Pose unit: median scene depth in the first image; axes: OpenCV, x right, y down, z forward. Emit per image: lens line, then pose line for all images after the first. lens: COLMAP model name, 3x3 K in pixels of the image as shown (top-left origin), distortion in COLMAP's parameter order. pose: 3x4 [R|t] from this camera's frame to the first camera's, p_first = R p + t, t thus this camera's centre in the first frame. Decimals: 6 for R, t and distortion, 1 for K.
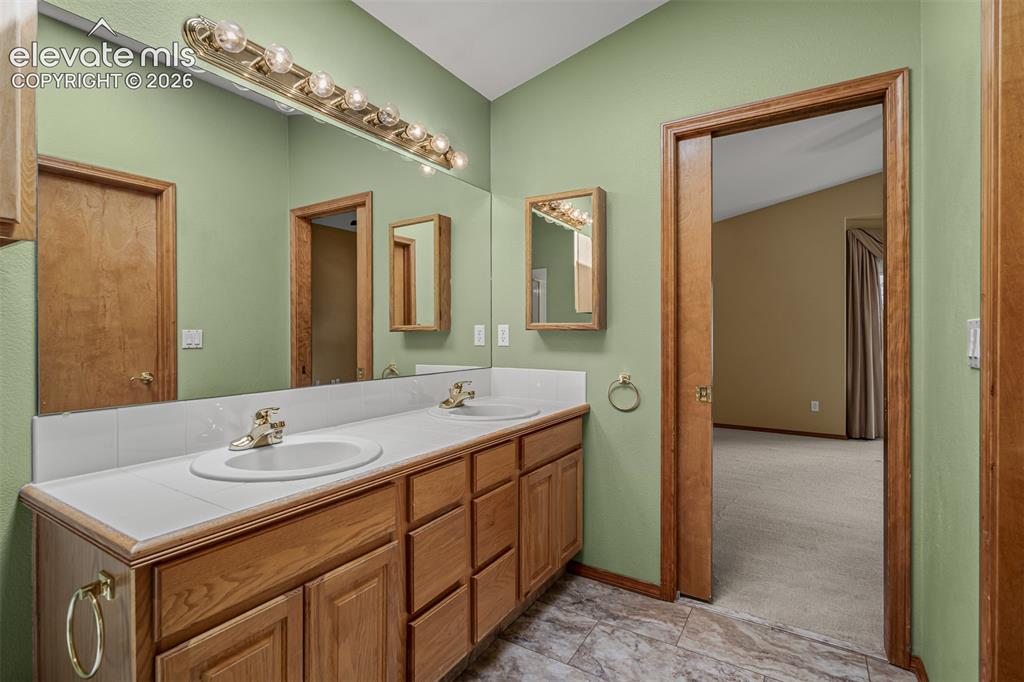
lens RADIAL K [[486.6, 0, 509.3], [0, 486.6, 334.7], [0, 0, 1]] dist [0.000605, 0.000045]
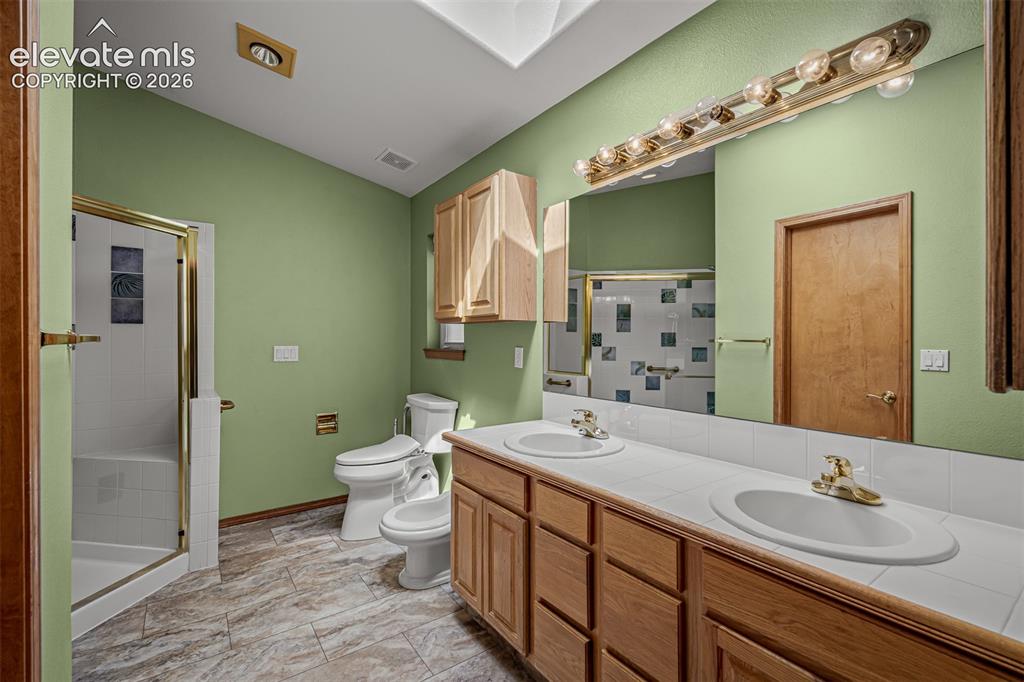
lens RADIAL K [[457.9, 0, 513.8], [0, 457.9, 340.2], [0, 0, 1]] dist [-0.003384, -0.000326]
pose [[-0.378405, 0.004577, -0.925629, 0.438178], [-0.001837, 0.999982, 0.005695, -0.033666], [0.925638, 0.003855, -0.378389, 0.683597]]
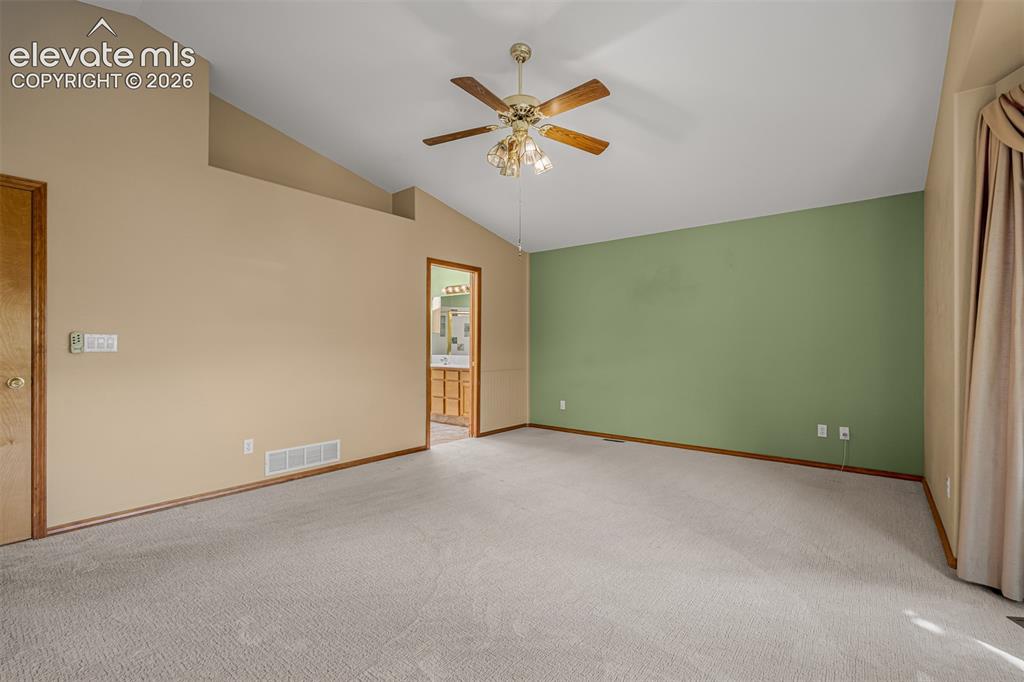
lens RADIAL K [[457.9, 0, 513.8], [0, 457.9, 340.2], [0, 0, 1]] dist [-0.003384, -0.000326]
pose [[-0.113348, -0.010185, -0.993503, 2.529927], [-0.005787, 0.999937, -0.009591, 0.010469], [0.993538, 0.004662, -0.113400, 1.273940]]
